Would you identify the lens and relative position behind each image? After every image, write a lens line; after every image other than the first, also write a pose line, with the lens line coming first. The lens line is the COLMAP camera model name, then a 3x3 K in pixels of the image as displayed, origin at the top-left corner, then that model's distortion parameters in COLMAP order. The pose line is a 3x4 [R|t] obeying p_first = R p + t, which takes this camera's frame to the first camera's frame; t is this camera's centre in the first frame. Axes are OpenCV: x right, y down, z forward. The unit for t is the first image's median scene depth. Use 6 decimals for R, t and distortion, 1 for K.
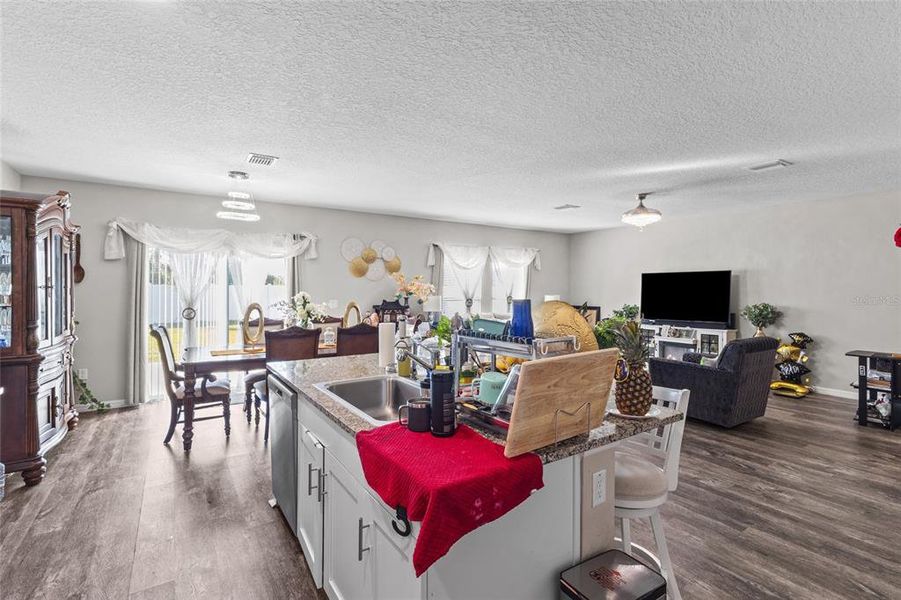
lens RADIAL K [[417.3, 0, 451.7], [0, 417.3, 283.7], [0, 0, 1]] dist [0.011593, -0.001446]
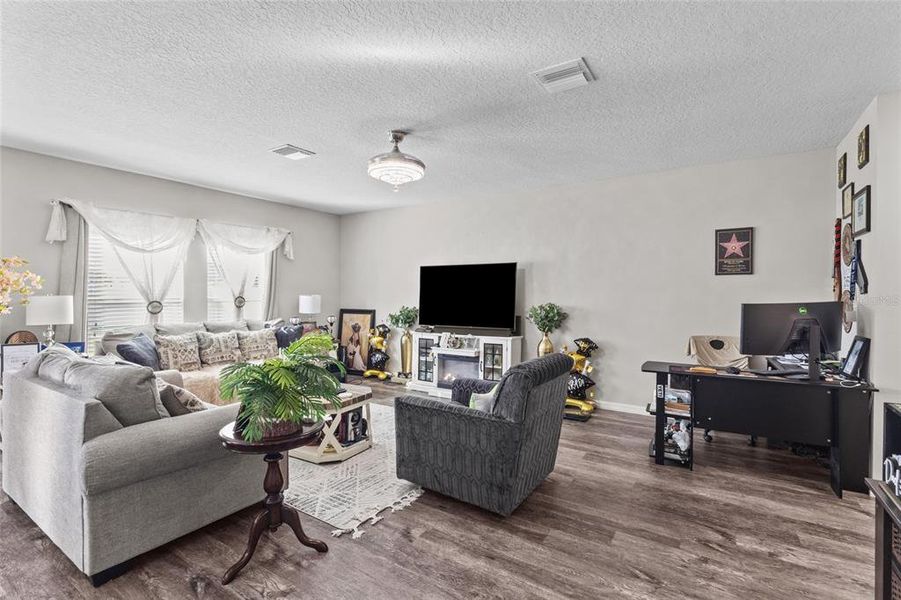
lens RADIAL K [[417.3, 0, 446.0], [0, 417.3, 293.4], [0, 0, 1]] dist [0.011593, -0.001446]
pose [[0.916187, -0.002099, 0.400746, 0.238226], [-0.004880, 0.999854, 0.016394, 0.016104], [-0.400722, -0.016976, 0.916042, 0.344900]]
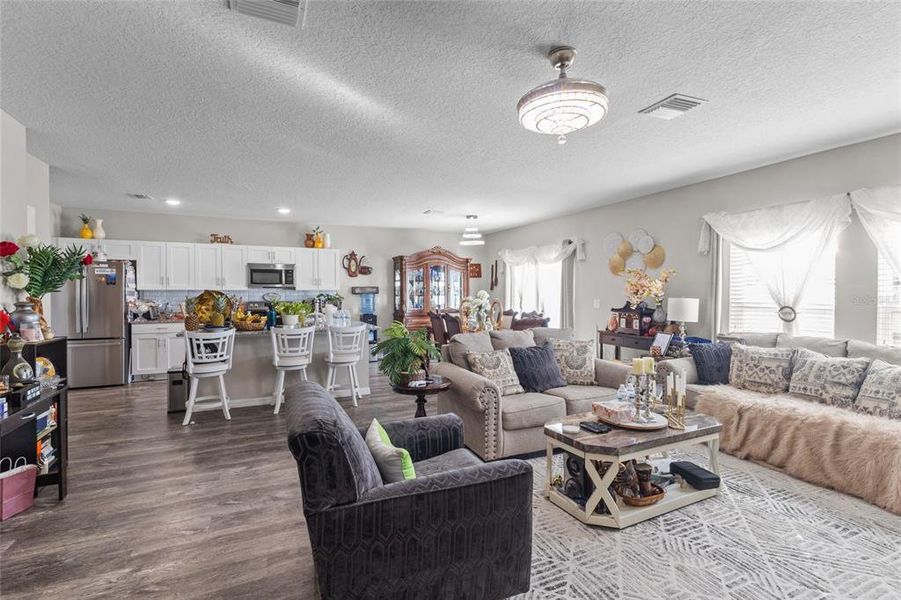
lens RADIAL K [[417.3, 0, 457.2], [0, 417.3, 299.2], [0, 0, 1]] dist [0.011593, -0.001446]
pose [[-0.146934, 0.021151, -0.988920, 0.791131], [0.010324, 0.999750, 0.019849, 0.015823], [0.989092, -0.007293, -0.147115, 0.861597]]
